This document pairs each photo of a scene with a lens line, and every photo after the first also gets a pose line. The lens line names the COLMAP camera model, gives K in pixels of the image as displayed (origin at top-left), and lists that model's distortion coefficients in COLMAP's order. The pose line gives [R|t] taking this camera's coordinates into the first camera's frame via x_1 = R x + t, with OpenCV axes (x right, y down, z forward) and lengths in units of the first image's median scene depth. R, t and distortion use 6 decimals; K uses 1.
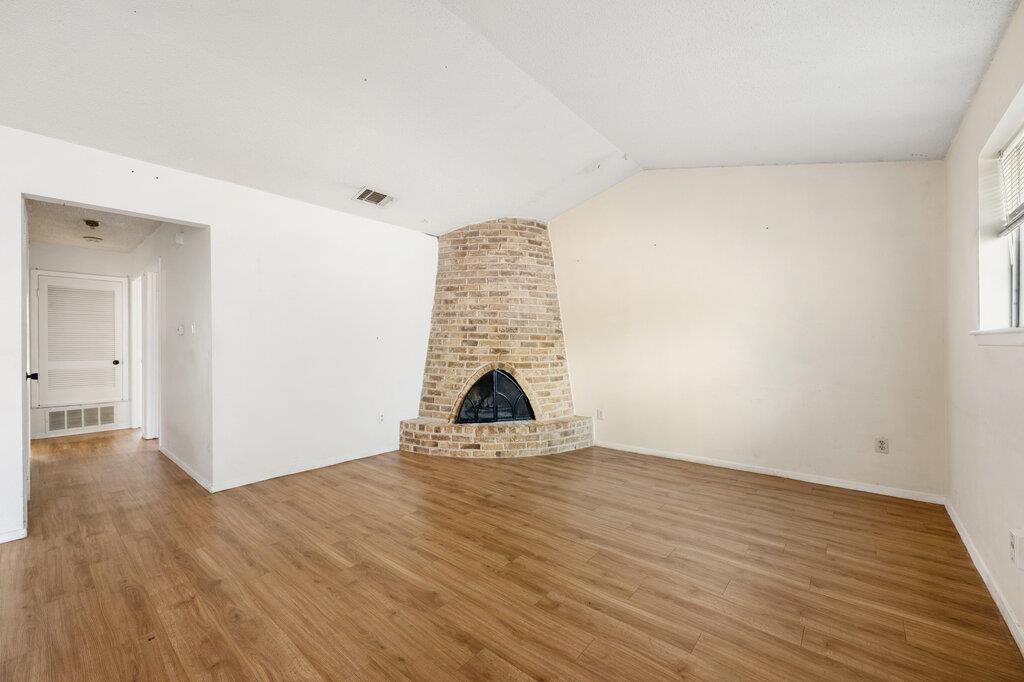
lens RADIAL K [[405.1, 0, 509.2], [0, 405.1, 342.1], [0, 0, 1]] dist [-0.001726, -0.000029]
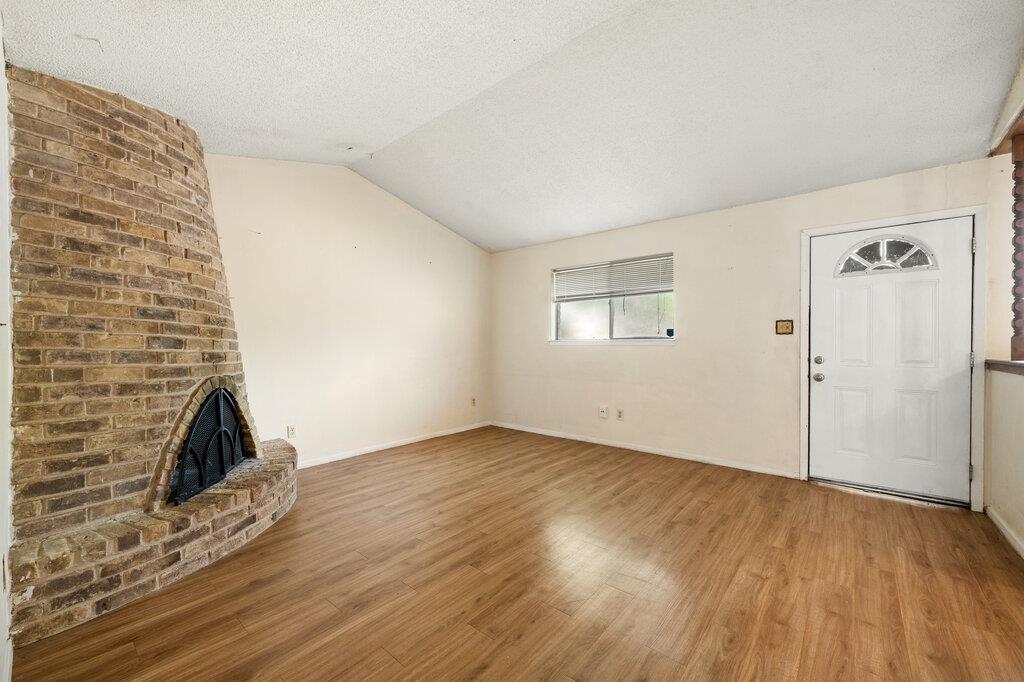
lens RADIAL K [[407.1, 0, 509.2], [0, 407.1, 348.1], [0, 0, 1]] dist [-0.001175, -0.000070]
pose [[0.005276, -0.004929, 0.999974, -0.600072], [-0.002146, 0.999985, 0.004941, 0.005445], [-0.999984, -0.002172, 0.005266, 0.564548]]
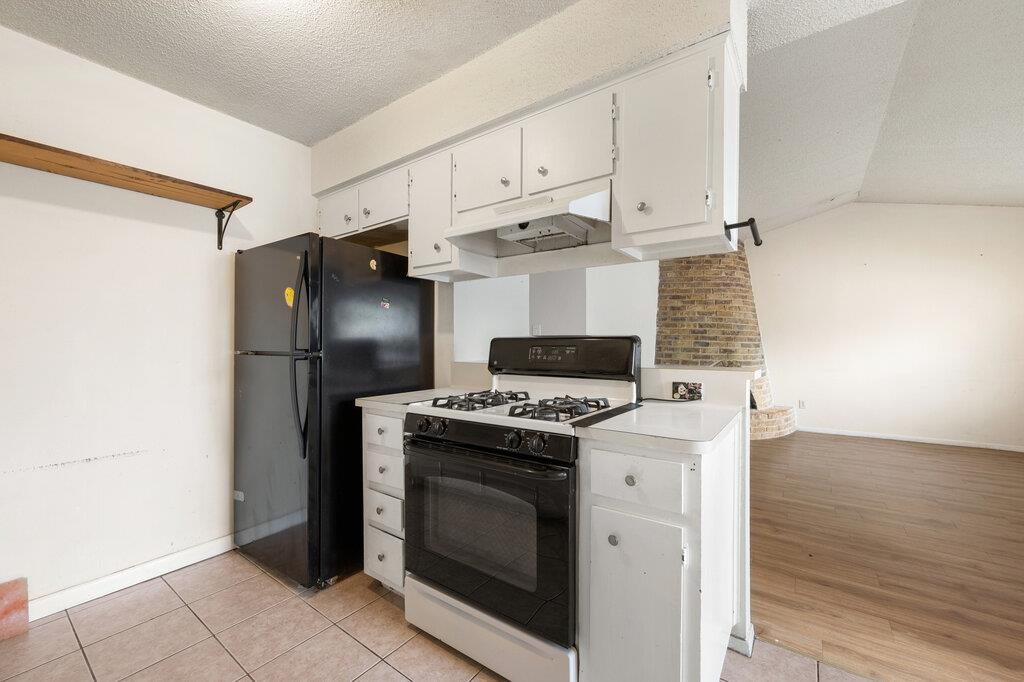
lens RADIAL K [[407.1, 0, 509.2], [0, 407.1, 348.1], [0, 0, 1]] dist [-0.001175, -0.000070]
pose [[0.997281, 0.002195, 0.073664, -0.734835], [-0.003095, 0.999922, 0.012108, 0.001146], [-0.073632, -0.012304, 0.997210, -0.133067]]
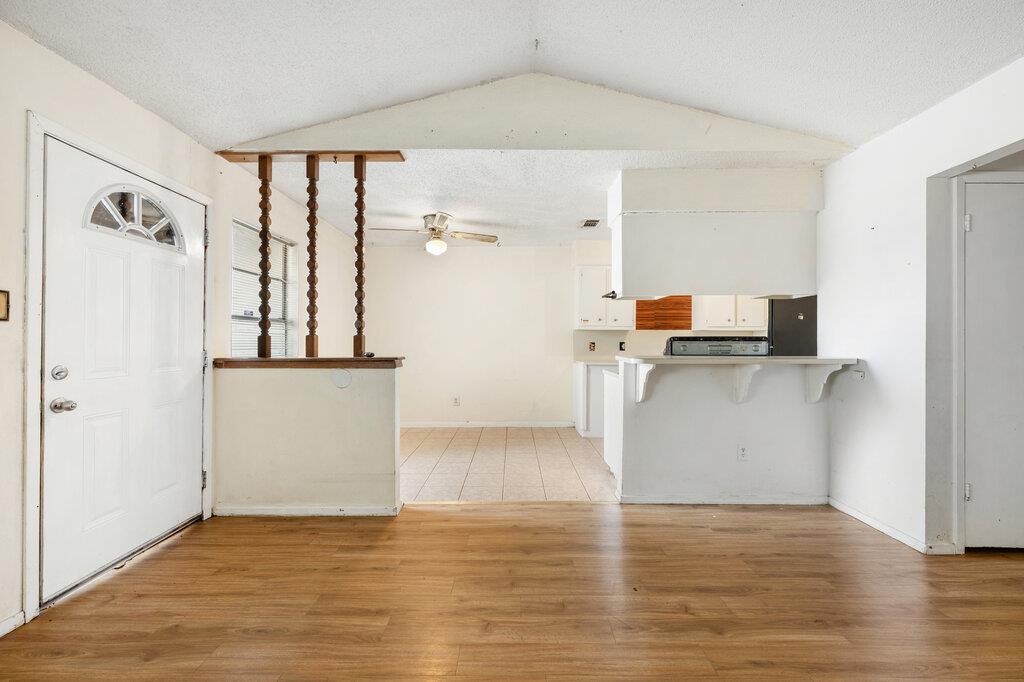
lens RADIAL K [[405.1, 0, 509.2], [0, 405.1, 342.1], [0, 0, 1]] dist [-0.001726, -0.000029]
pose [[-0.764680, 0.002466, -0.644405, 0.058009], [0.002083, 0.999997, 0.001355, 0.000528], [0.644407, -0.000306, -0.764683, 0.584901]]
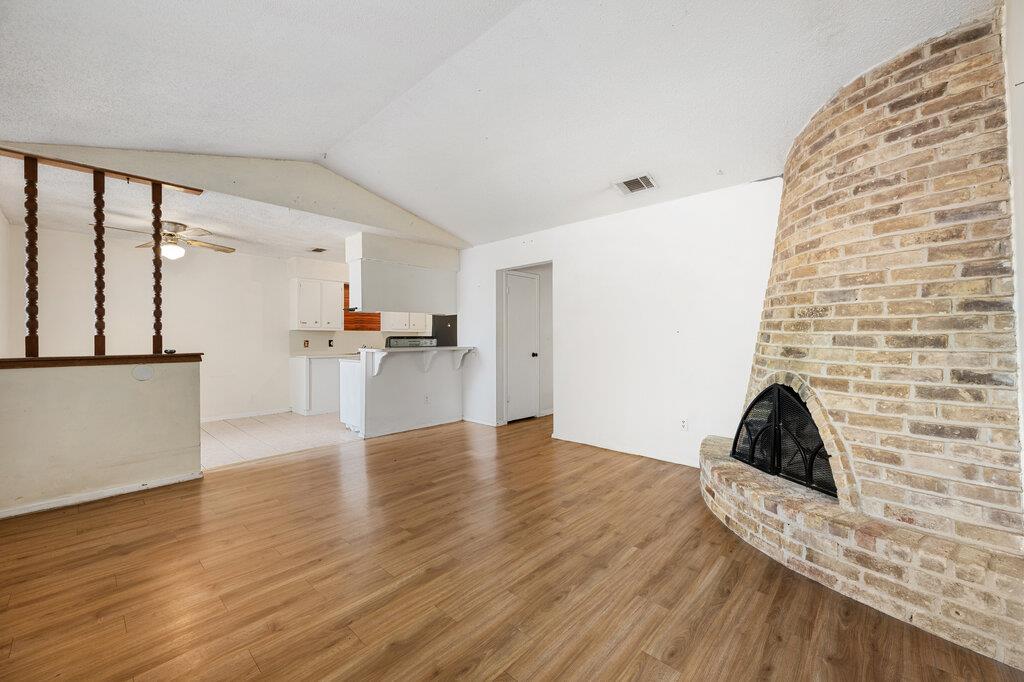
lens RADIAL K [[404.4, 0, 514.4], [0, 404.4, 337.4], [0, 0, 1]] dist [-0.000330, 0.000006]
pose [[-0.037848, -0.000294, -0.999283, 0.533031], [0.007755, 0.999970, -0.000588, -0.000268], [0.999253, -0.007772, -0.037845, 0.634713]]
